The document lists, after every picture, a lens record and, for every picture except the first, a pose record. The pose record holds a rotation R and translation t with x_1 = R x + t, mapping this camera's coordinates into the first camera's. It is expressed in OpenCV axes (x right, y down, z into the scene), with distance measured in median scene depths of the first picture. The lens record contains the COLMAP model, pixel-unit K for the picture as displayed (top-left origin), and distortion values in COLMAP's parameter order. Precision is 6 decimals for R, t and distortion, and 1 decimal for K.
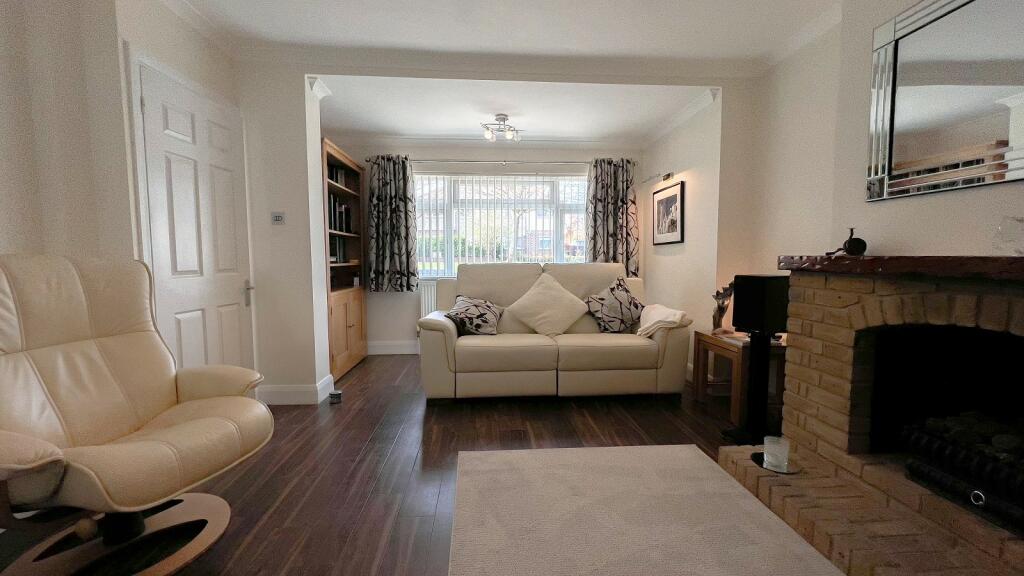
lens RADIAL K [[416.1, 0, 510.7], [0, 416.1, 284.6], [0, 0, 1]] dist [0.001093, 0.000117]
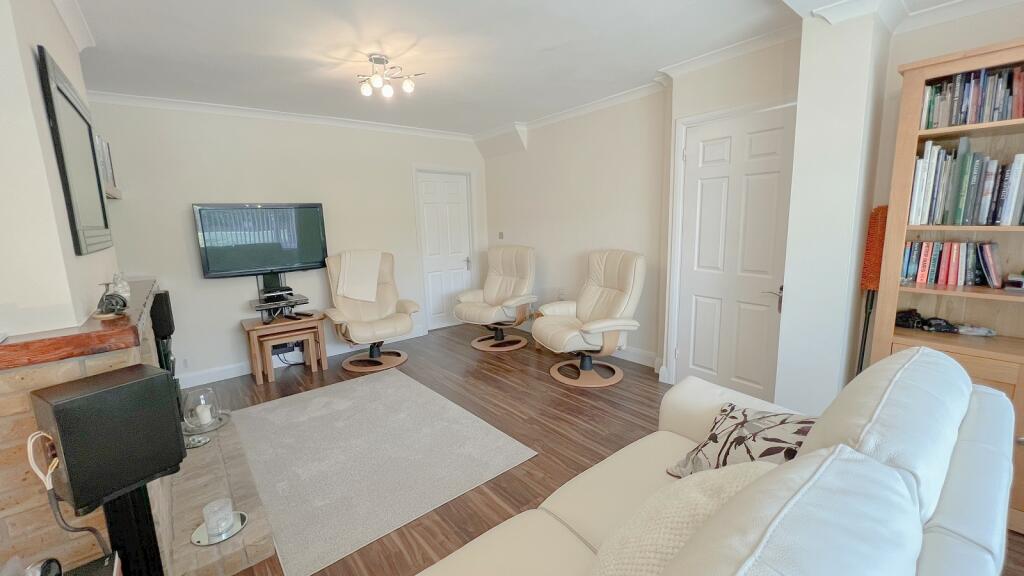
lens RADIAL K [[409.3, 0, 509.8], [0, 409.3, 286.7], [0, 0, 1]] dist [0.001086, -0.000205]
pose [[-0.815470, 0.121378, -0.565929, 0.314772], [-0.007315, 0.975525, 0.219767, -0.166054], [0.578753, 0.183353, -0.794623, 1.114306]]
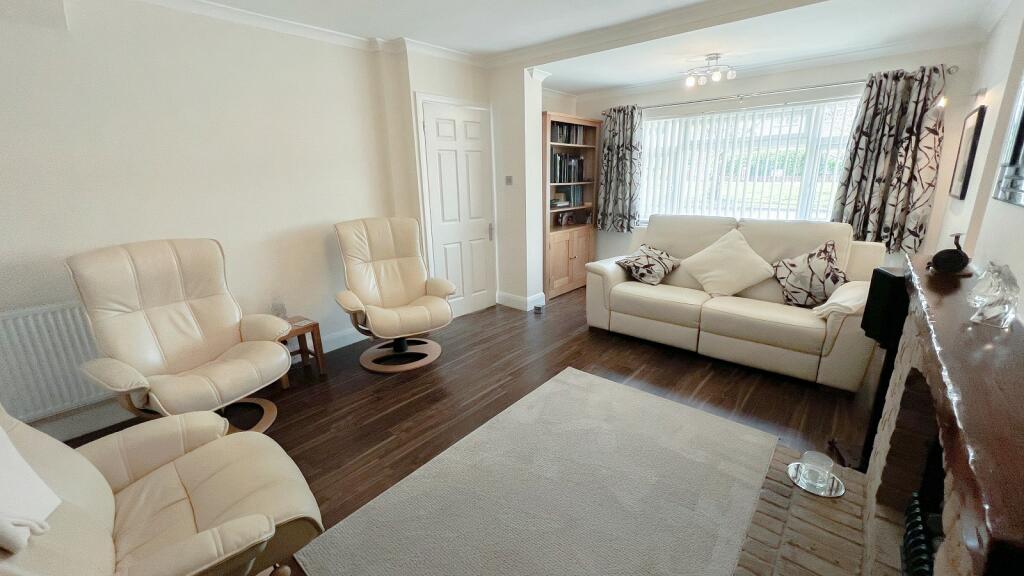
lens RADIAL K [[409.9, 0, 510.5], [0, 409.9, 285.5], [0, 0, 1]] dist [0.001007, -0.000065]
pose [[0.709951, 0.171930, -0.682942, 0.393233], [-0.029250, 0.976104, 0.215326, -0.091980], [0.703643, -0.132895, 0.698015, -0.025009]]
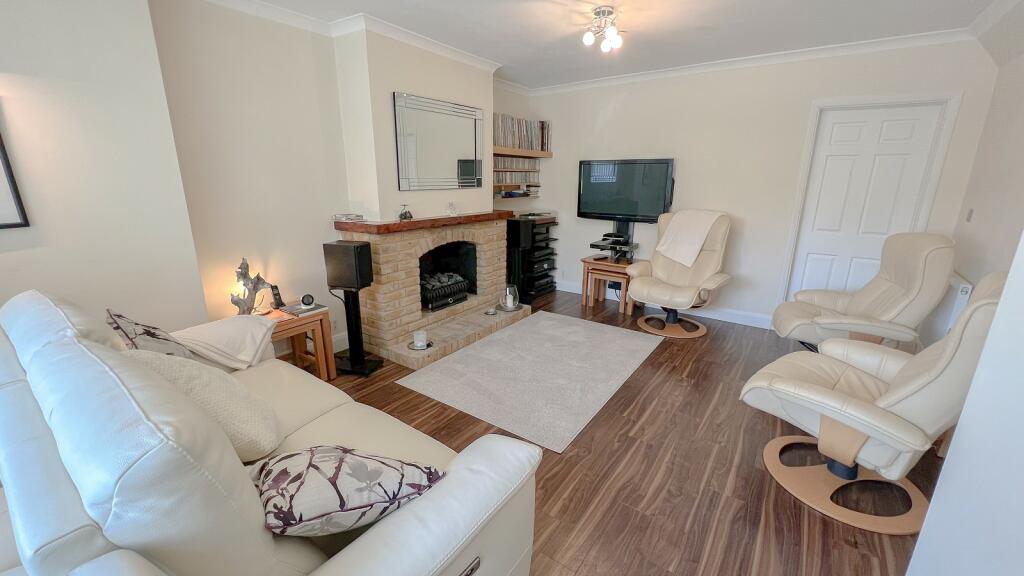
lens RADIAL K [[409.9, 0, 510.5], [0, 409.9, 285.5], [0, 0, 1]] dist [0.001007, -0.000065]
pose [[-0.765887, -0.171995, 0.619544, -0.360470], [0.037801, 0.949847, 0.310421, -0.174219], [-0.641863, 0.261167, -0.720974, 1.070635]]
